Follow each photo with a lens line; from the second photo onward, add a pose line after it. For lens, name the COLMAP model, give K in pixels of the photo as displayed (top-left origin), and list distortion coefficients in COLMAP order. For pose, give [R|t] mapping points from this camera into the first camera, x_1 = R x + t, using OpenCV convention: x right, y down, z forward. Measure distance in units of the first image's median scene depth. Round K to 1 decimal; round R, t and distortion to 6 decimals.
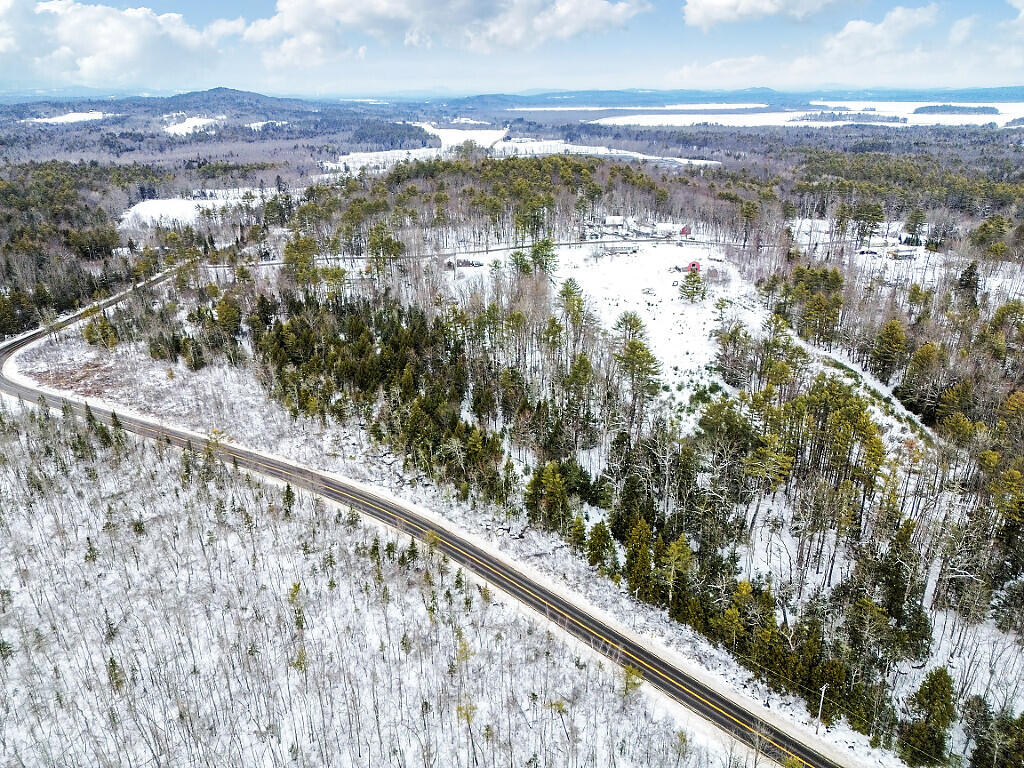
lens RADIAL K [[717.2, 0, 513.8], [0, 717.2, 382.9], [0, 0, 1]] dist [0.052293, -0.033800]
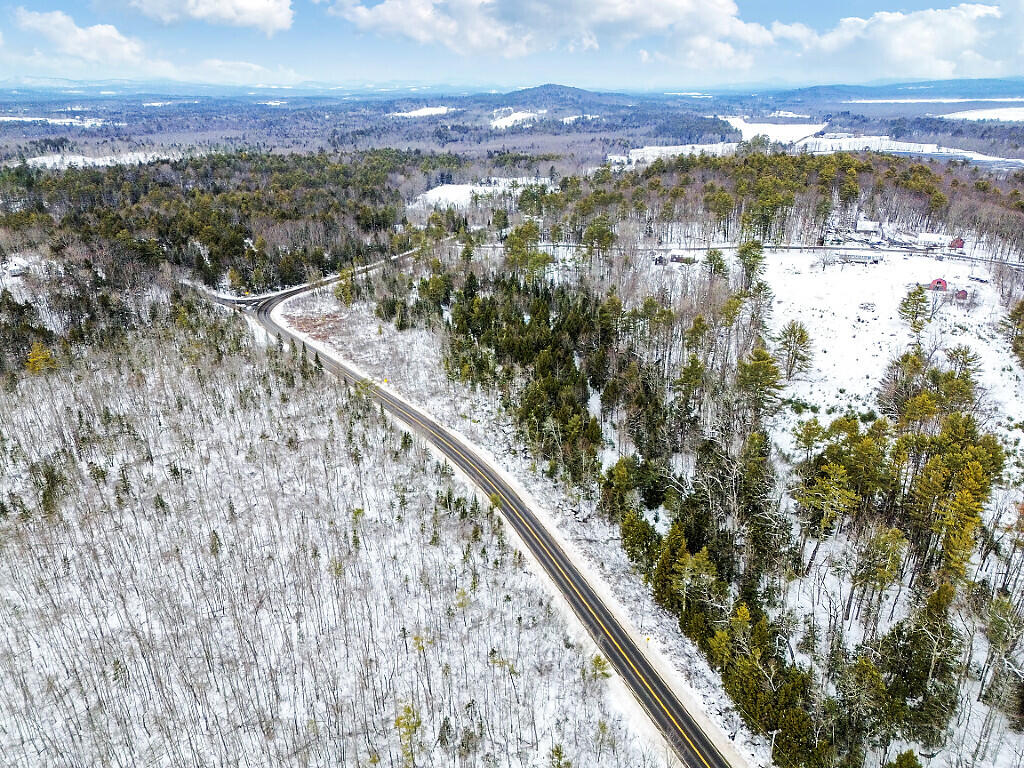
lens RADIAL K [[717.2, 0, 511.6], [0, 717.2, 385.8], [0, 0, 1]] dist [0.052293, -0.033800]
pose [[0.912740, 0.151372, -0.379462, 0.113141], [-0.147285, 0.988286, 0.039967, -0.000985], [0.381067, 0.019410, 0.924344, 0.002969]]
